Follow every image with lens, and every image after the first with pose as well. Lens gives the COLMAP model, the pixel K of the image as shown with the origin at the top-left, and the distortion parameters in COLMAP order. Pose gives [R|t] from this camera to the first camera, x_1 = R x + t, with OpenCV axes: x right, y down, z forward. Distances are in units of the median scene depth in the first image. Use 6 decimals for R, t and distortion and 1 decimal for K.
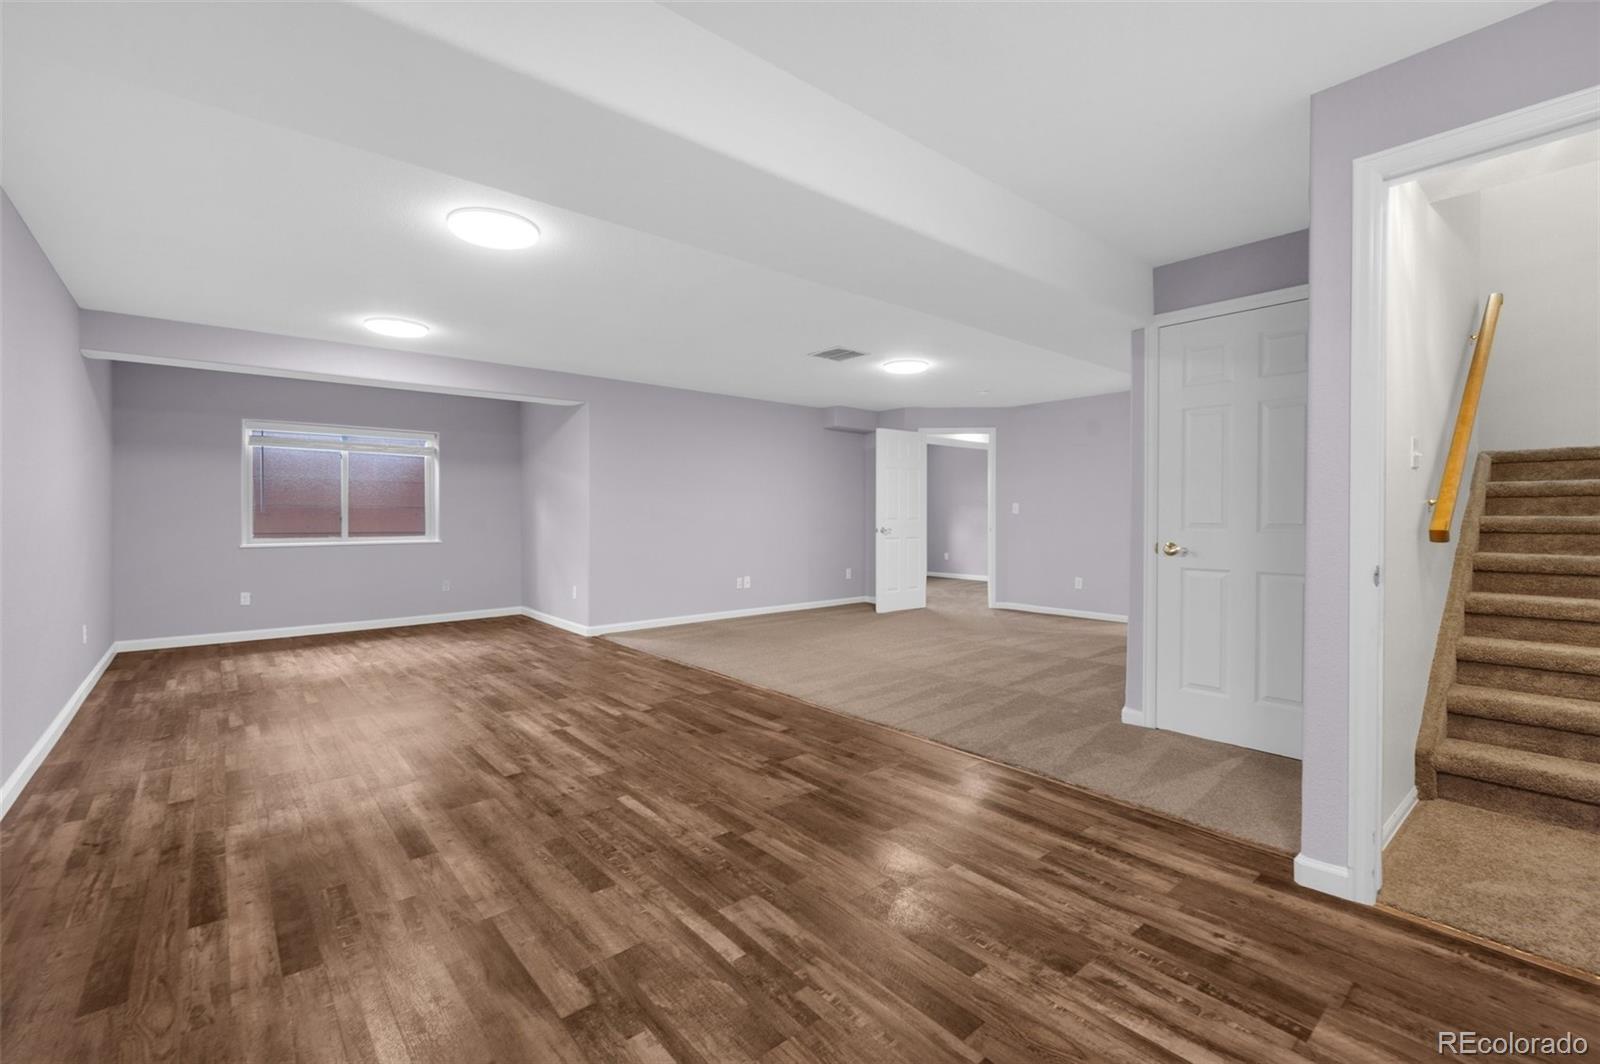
lens RADIAL K [[695.6, 0, 800.2], [0, 695.6, 521.1], [0, 0, 1]] dist [-0.002205, 0.000116]
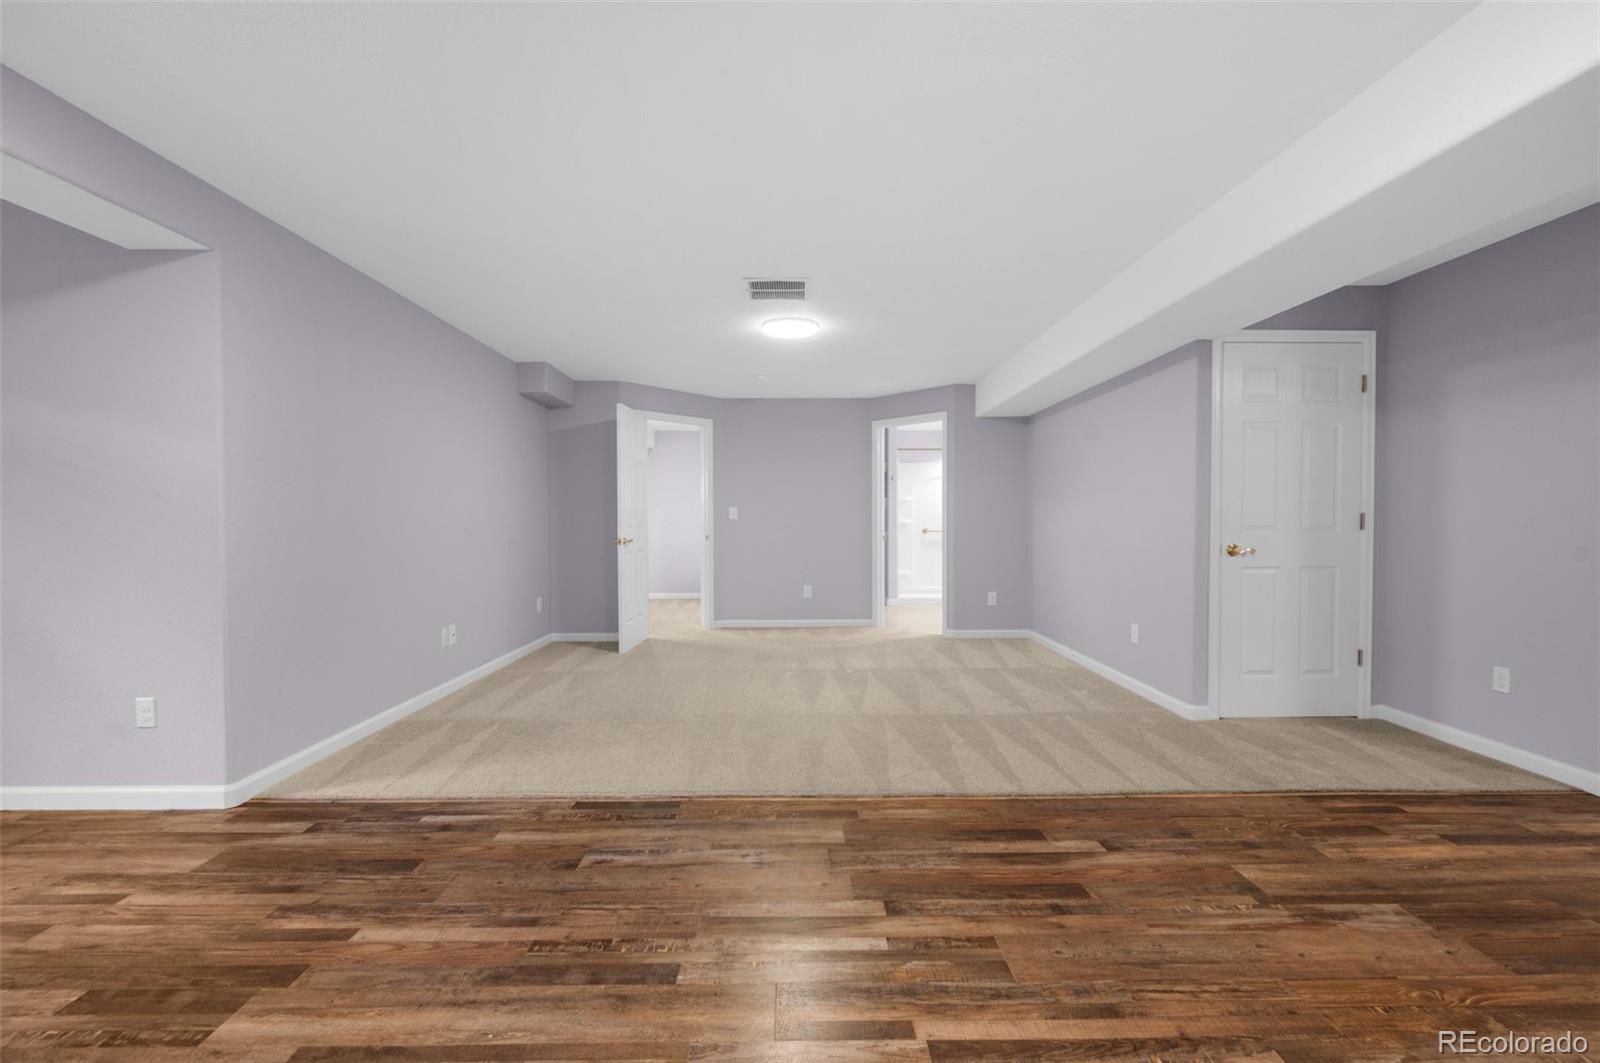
lens RADIAL K [[695.6, 0, 801.2], [0, 695.6, 537.8], [0, 0, 1]] dist [-0.002205, 0.000116]
pose [[0.635014, -0.019826, 0.772246, -0.714915], [0.009487, 0.999795, 0.017867, -0.004599], [-0.772442, -0.004020, 0.635072, 0.818527]]
